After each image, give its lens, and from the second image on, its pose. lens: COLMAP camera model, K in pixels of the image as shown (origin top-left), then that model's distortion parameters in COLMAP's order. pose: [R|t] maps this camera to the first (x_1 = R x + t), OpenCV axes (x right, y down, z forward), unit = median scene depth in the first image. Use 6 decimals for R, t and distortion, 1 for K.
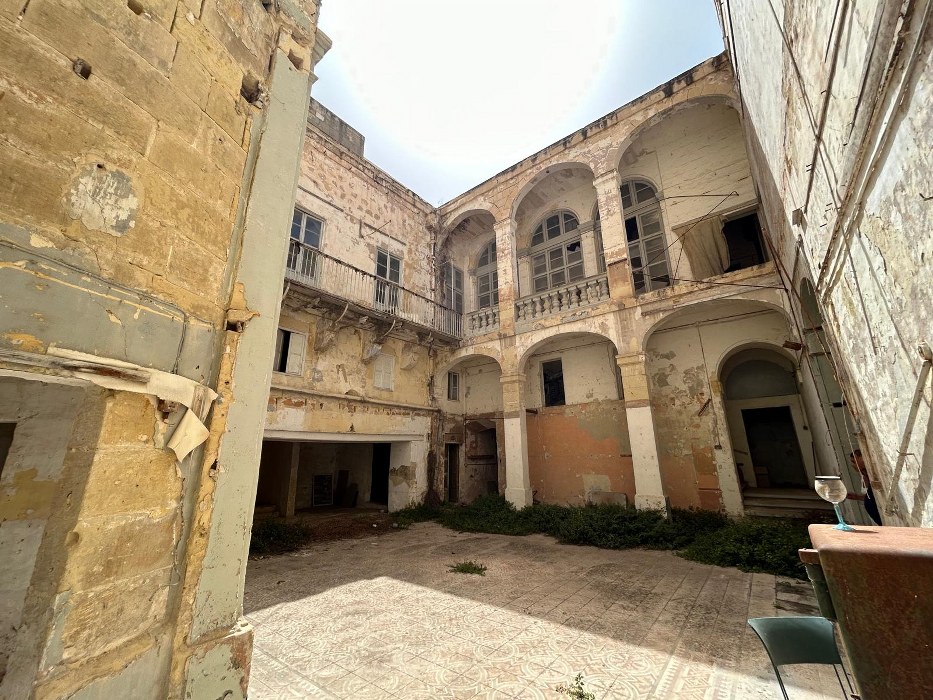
lens RADIAL K [[375.2, 0, 466.2], [0, 375.2, 350.6], [0, 0, 1]] dist [-0.002862, 0.001626]
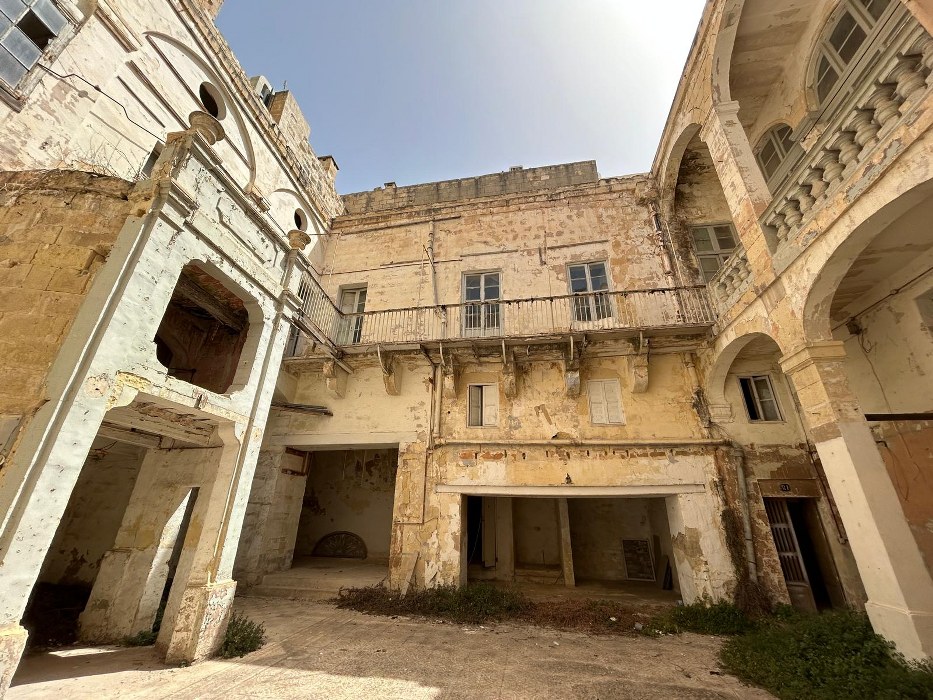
lens RADIAL K [[375.2, 0, 466.7], [0, 375.2, 350.9], [0, 0, 1]] dist [-0.002862, 0.001626]
pose [[0.482261, -0.330994, -0.811090, 0.356975], [0.214569, 0.942301, -0.256960, 0.109605], [0.849343, -0.050113, 0.525457, 0.411588]]
